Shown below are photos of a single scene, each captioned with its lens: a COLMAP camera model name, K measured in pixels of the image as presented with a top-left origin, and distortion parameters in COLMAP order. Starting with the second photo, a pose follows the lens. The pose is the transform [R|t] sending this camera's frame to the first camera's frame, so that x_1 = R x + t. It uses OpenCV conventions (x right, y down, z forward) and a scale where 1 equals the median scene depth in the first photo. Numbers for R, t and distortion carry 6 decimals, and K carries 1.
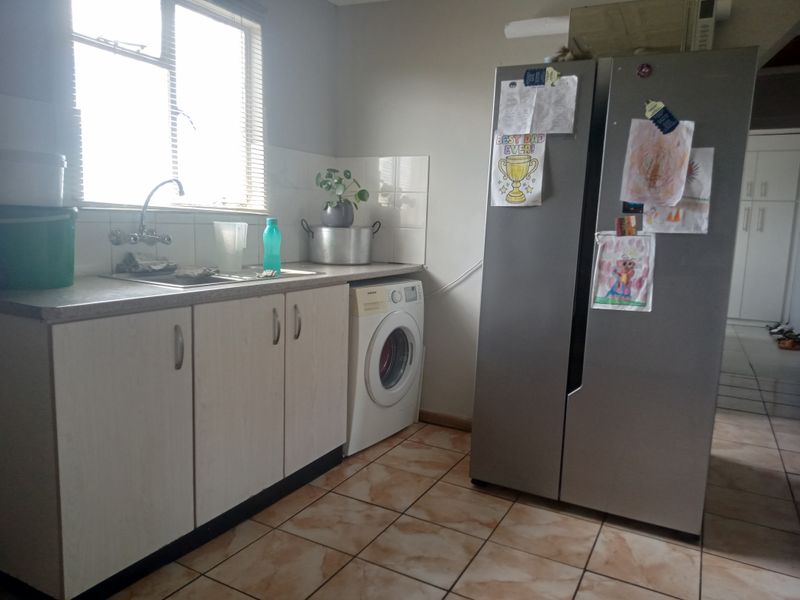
lens RADIAL K [[590.3, 0, 400.7], [0, 590.3, 300.4], [0, 0, 1]] dist [-0.010570, -0.005114]
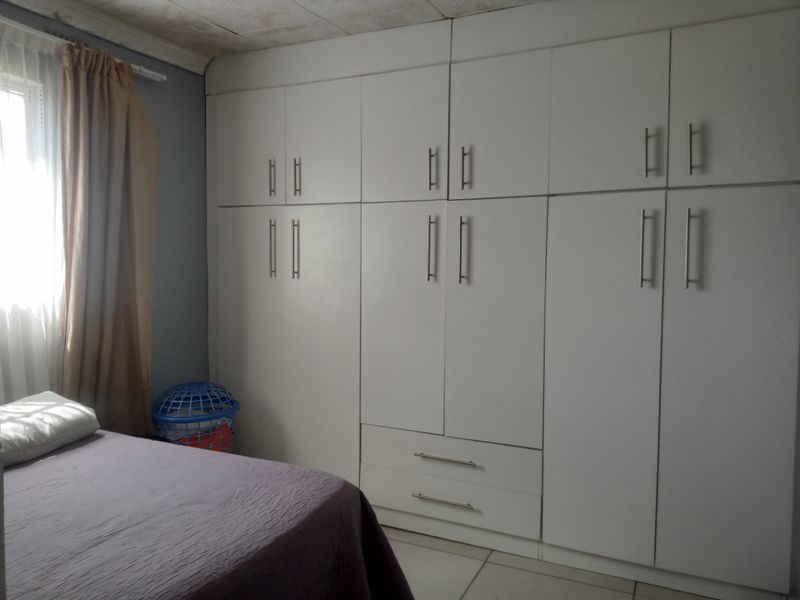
lens RADIAL K [[590.3, 0, 402.2], [0, 590.3, 299.3], [0, 0, 1]] dist [-0.010570, -0.005114]
pose [[0.998783, -0.030737, 0.038584, 0.450795], [0.033710, 0.996309, -0.078945, -0.093144], [-0.036015, 0.080150, 0.996132, 0.707876]]
